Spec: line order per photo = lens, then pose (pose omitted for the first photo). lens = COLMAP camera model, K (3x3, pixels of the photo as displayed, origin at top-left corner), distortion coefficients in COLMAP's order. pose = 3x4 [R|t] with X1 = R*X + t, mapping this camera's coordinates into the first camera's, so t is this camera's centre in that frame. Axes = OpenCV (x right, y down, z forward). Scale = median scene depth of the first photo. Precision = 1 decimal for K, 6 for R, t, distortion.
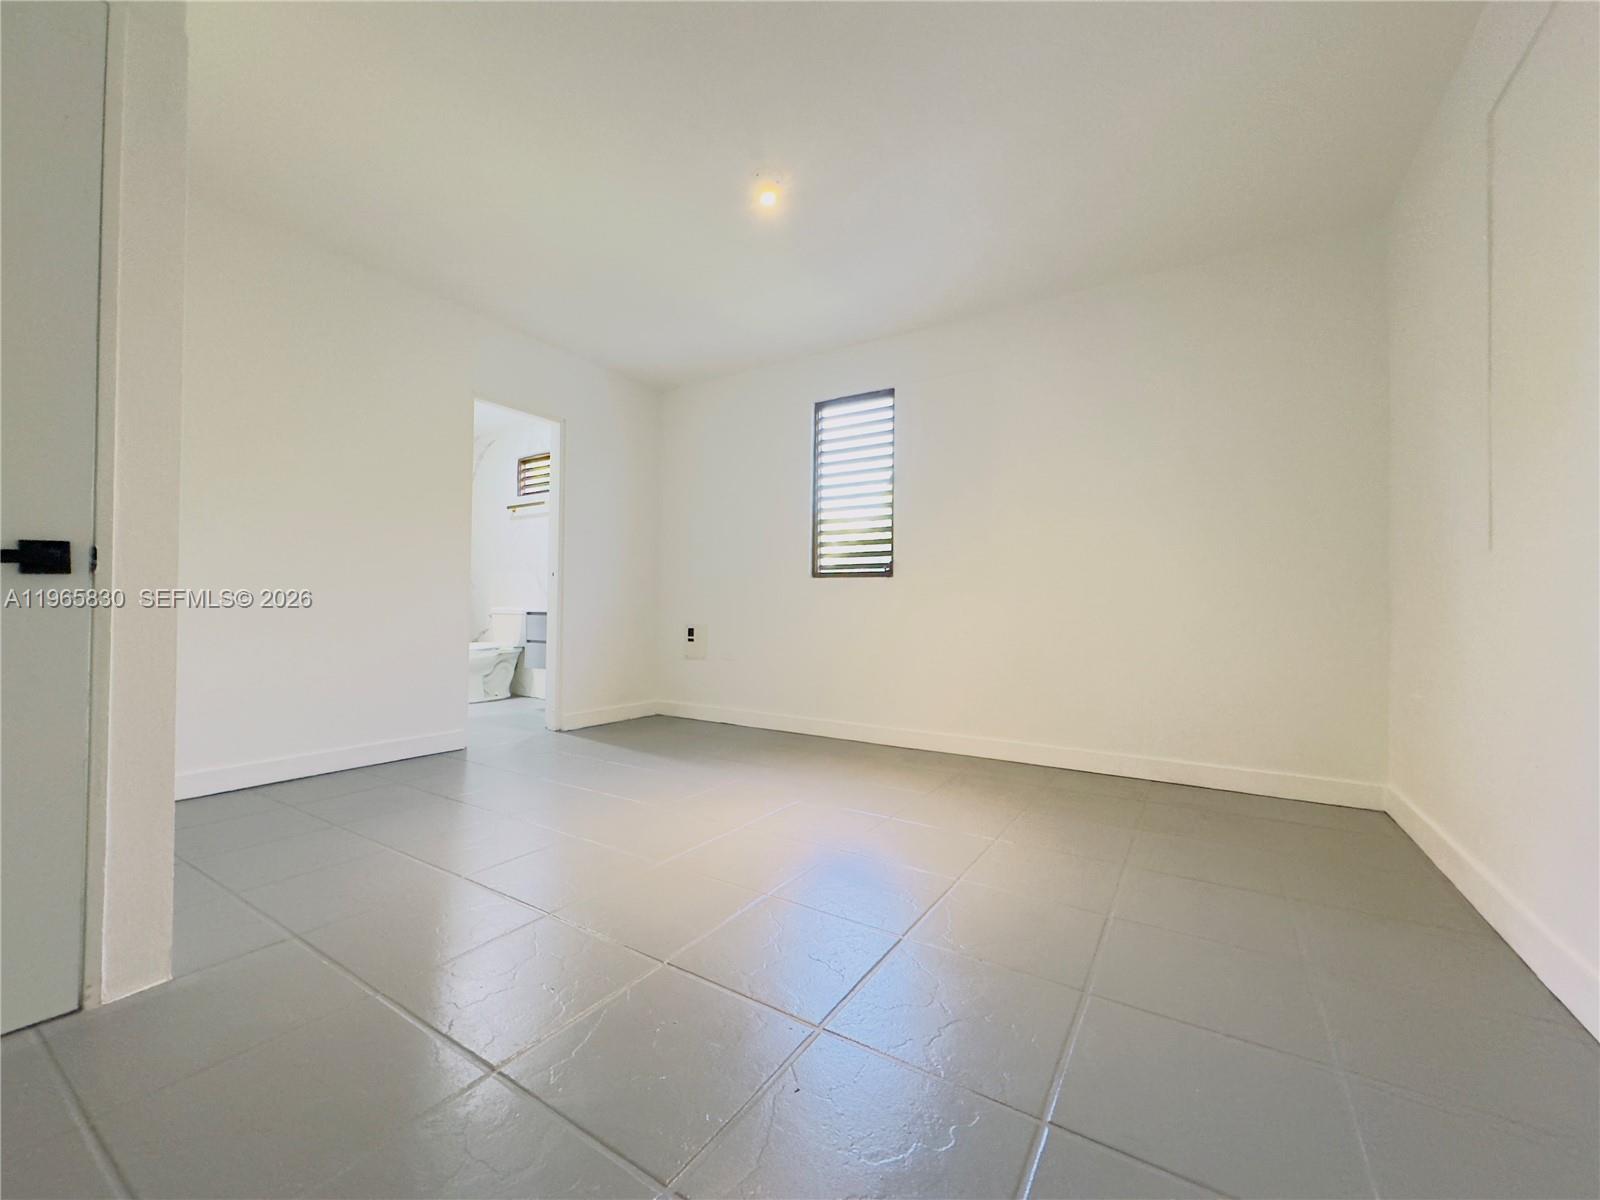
lens RADIAL K [[645.5, 0, 796.2], [0, 645.5, 600.7], [0, 0, 1]] dist [-0.001353, 0.000141]
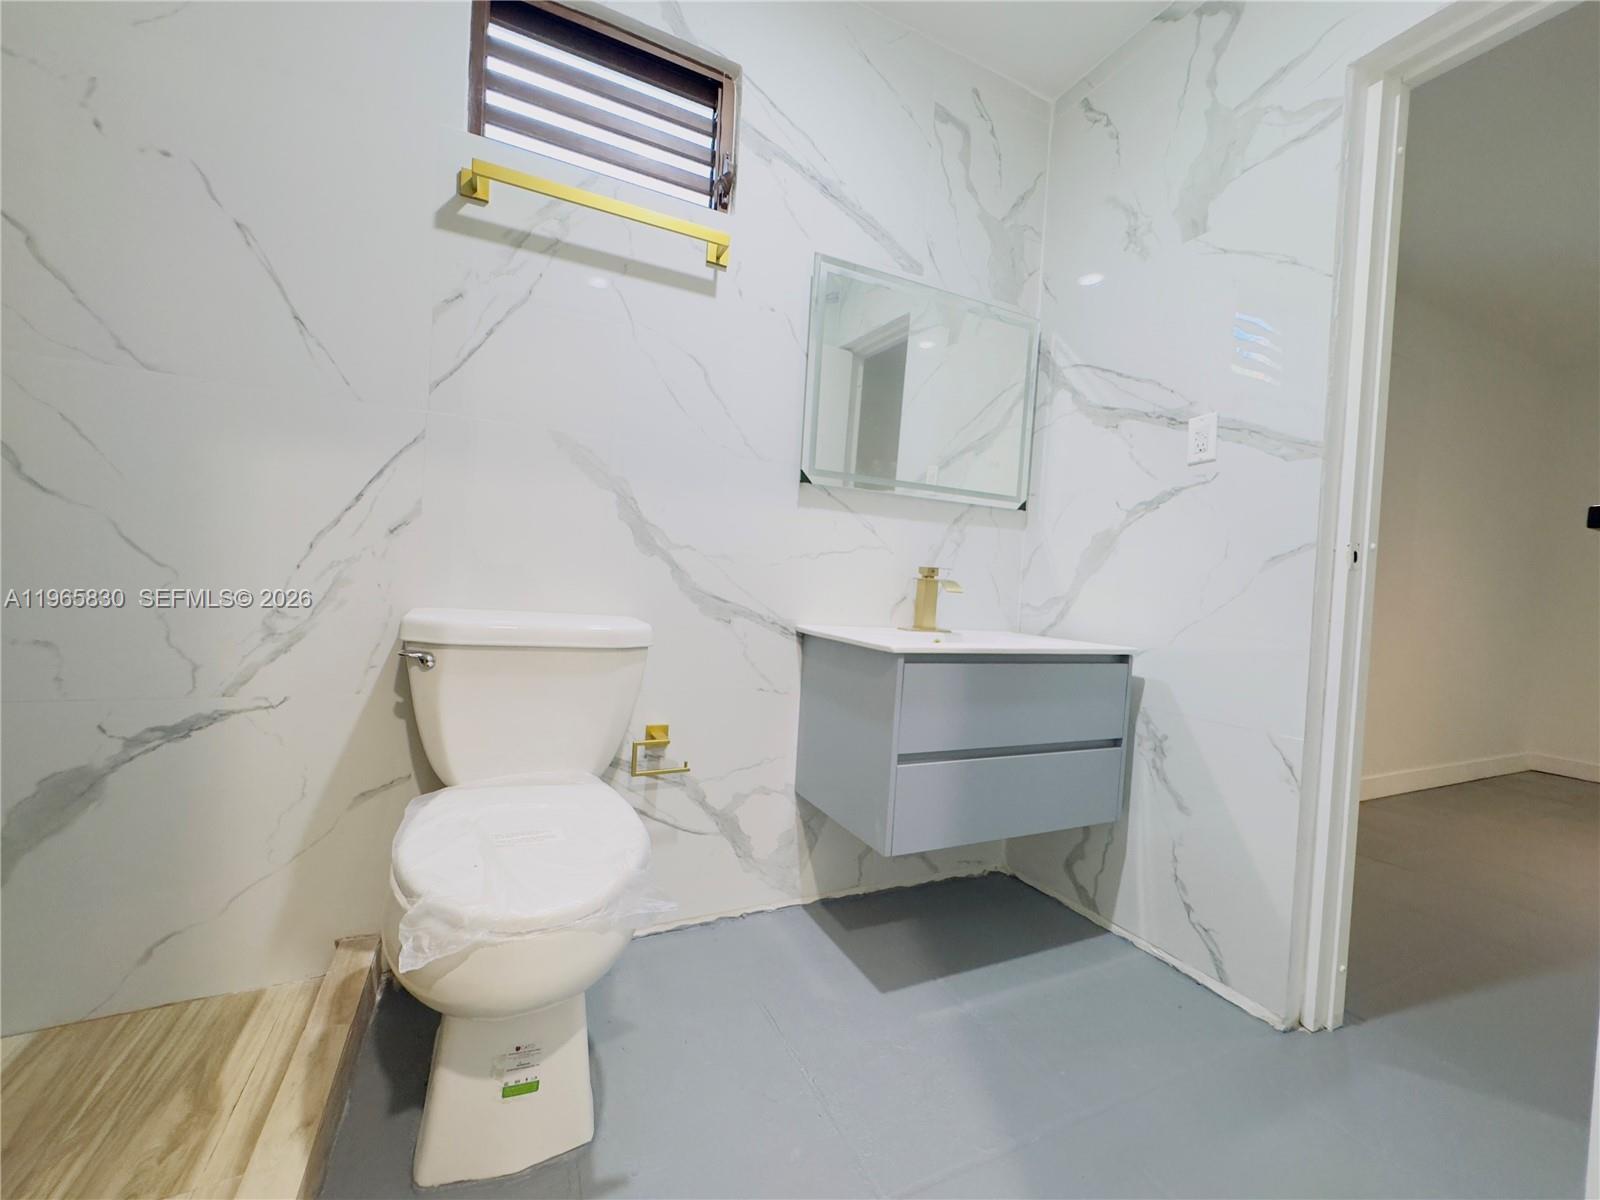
lens RADIAL K [[645.5, 0, 796.2], [0, 645.5, 600.7], [0, 0, 1]] dist [-0.001353, 0.000141]
pose [[0.516738, -0.001342, 0.856142, -0.619203], [-0.059043, 0.997562, 0.037200, -0.010211], [-0.854105, -0.069772, 0.515399, 0.828282]]
